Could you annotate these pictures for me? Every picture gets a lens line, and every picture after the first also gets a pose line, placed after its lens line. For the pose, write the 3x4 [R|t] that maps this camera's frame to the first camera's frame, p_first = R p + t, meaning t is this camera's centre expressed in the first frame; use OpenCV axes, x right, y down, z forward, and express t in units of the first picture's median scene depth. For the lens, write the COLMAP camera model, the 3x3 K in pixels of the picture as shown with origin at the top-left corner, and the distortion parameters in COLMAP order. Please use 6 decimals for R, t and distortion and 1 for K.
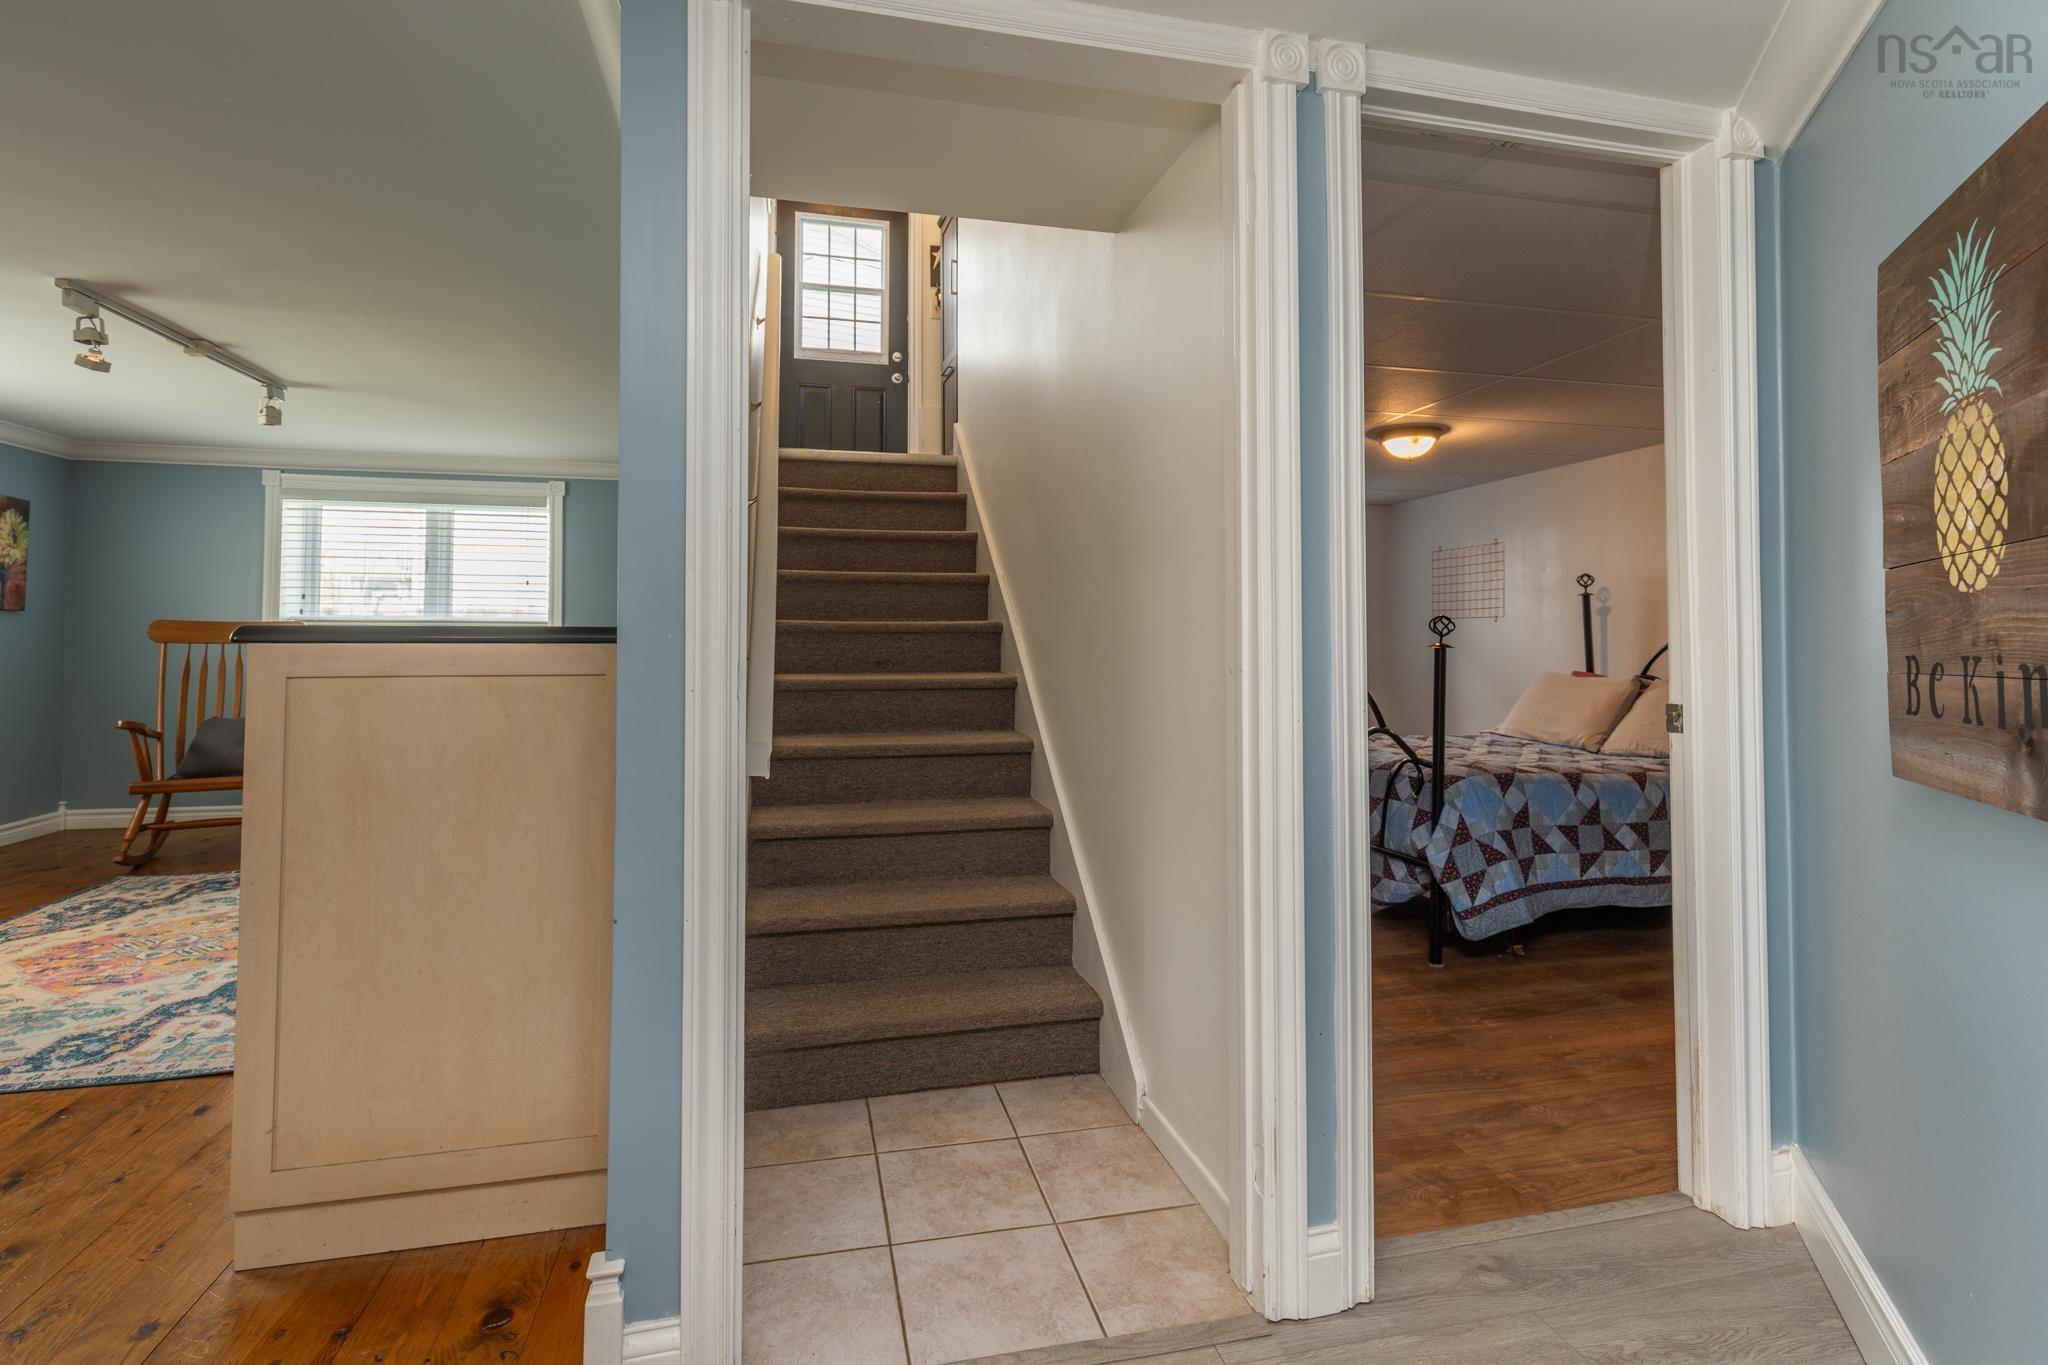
lens RADIAL K [[952.4, 0, 1007.0], [0, 952.4, 614.0], [0, 0, 1]] dist [0.011344, -0.001530]
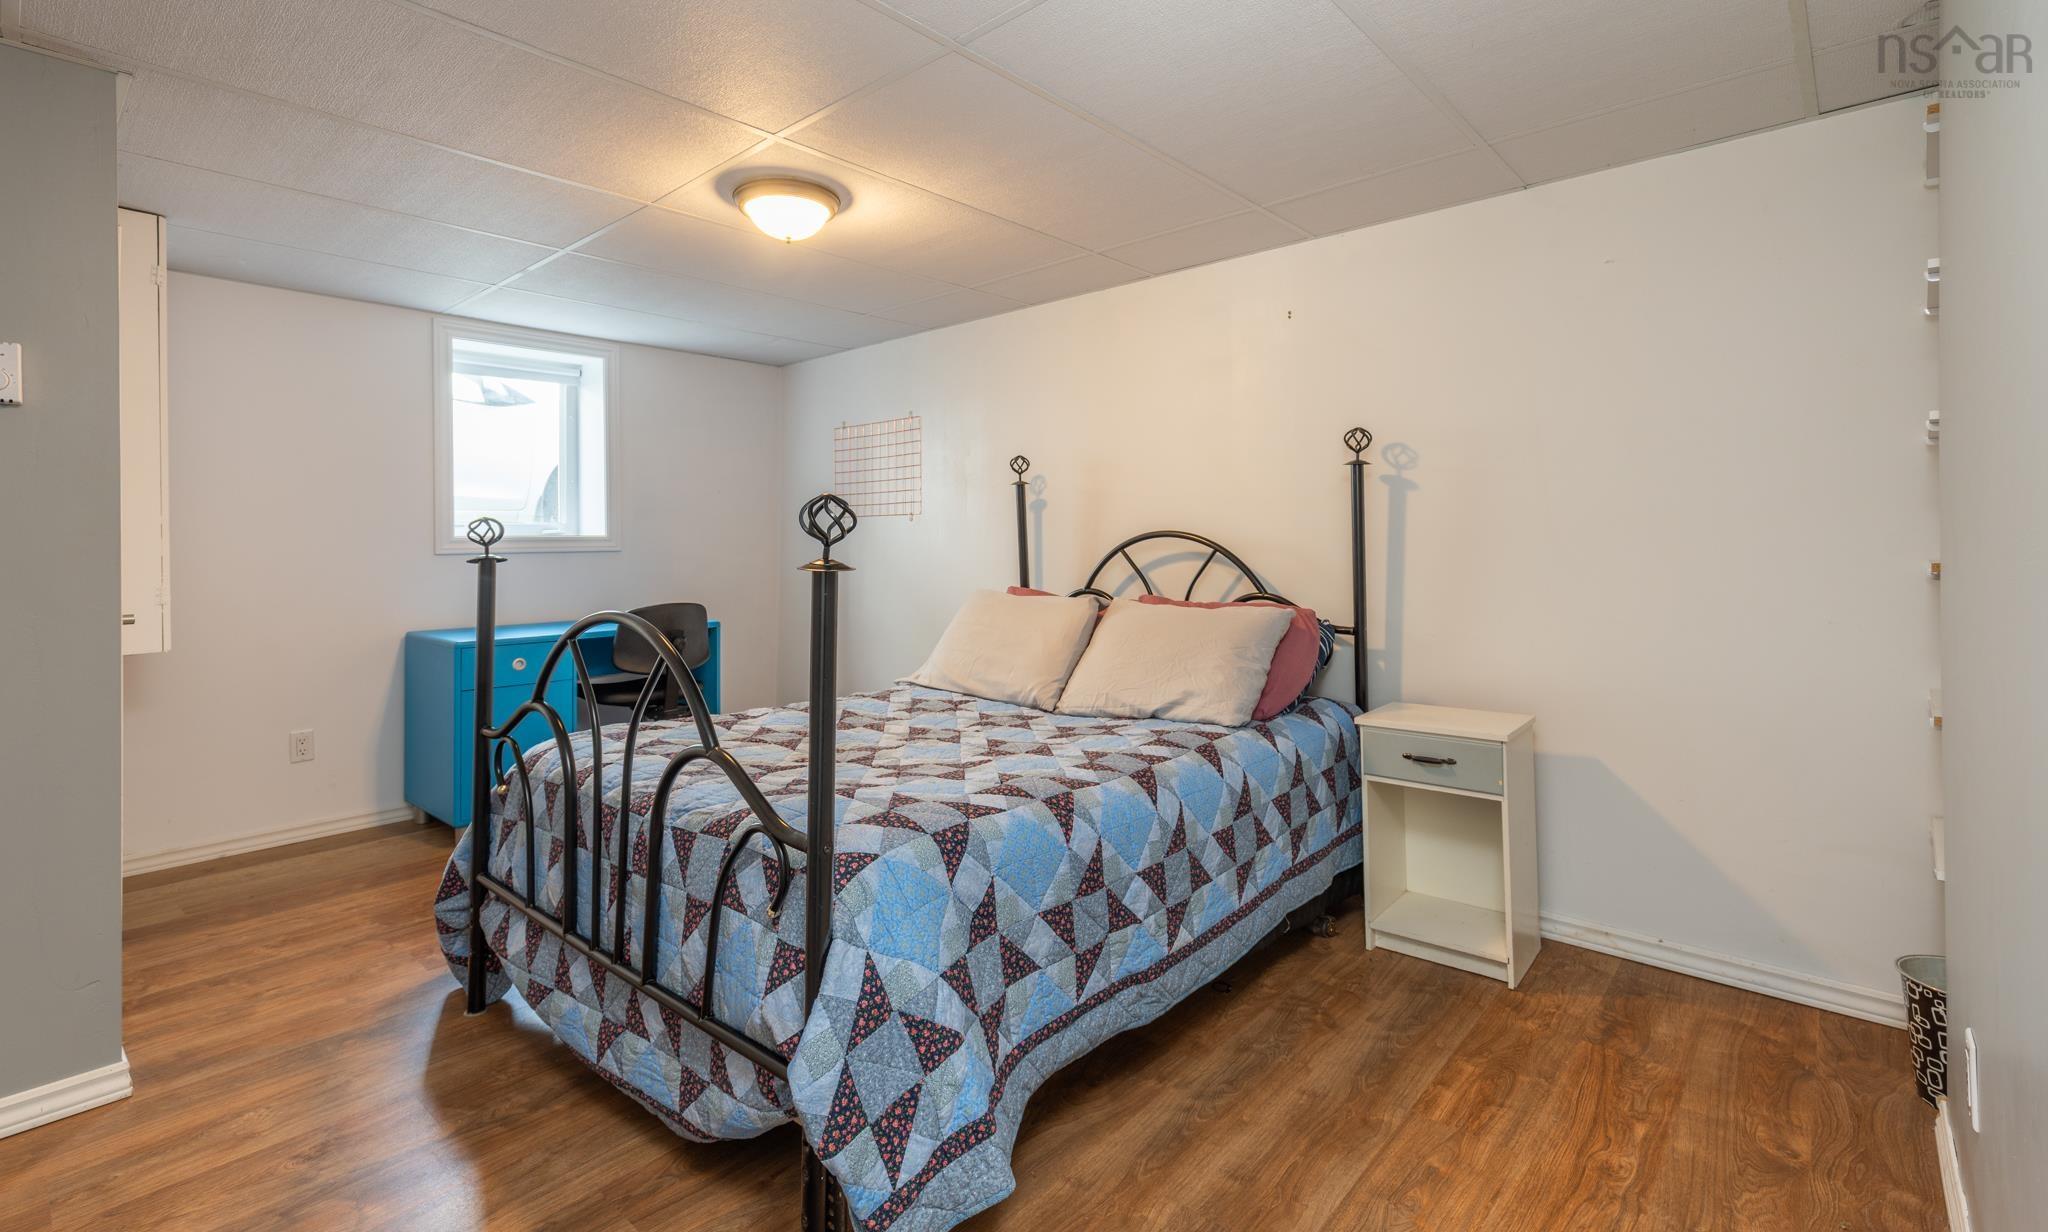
lens RADIAL K [[937.8, 0, 1027.0], [0, 937.8, 537.7], [0, 0, 1]] dist [0.019422, 0.000001]
pose [[0.819727, -0.011455, 0.572639, 0.282627], [0.000396, 0.999811, 0.019432, 0.012154], [-0.572754, -0.015702, 0.819577, 0.592697]]
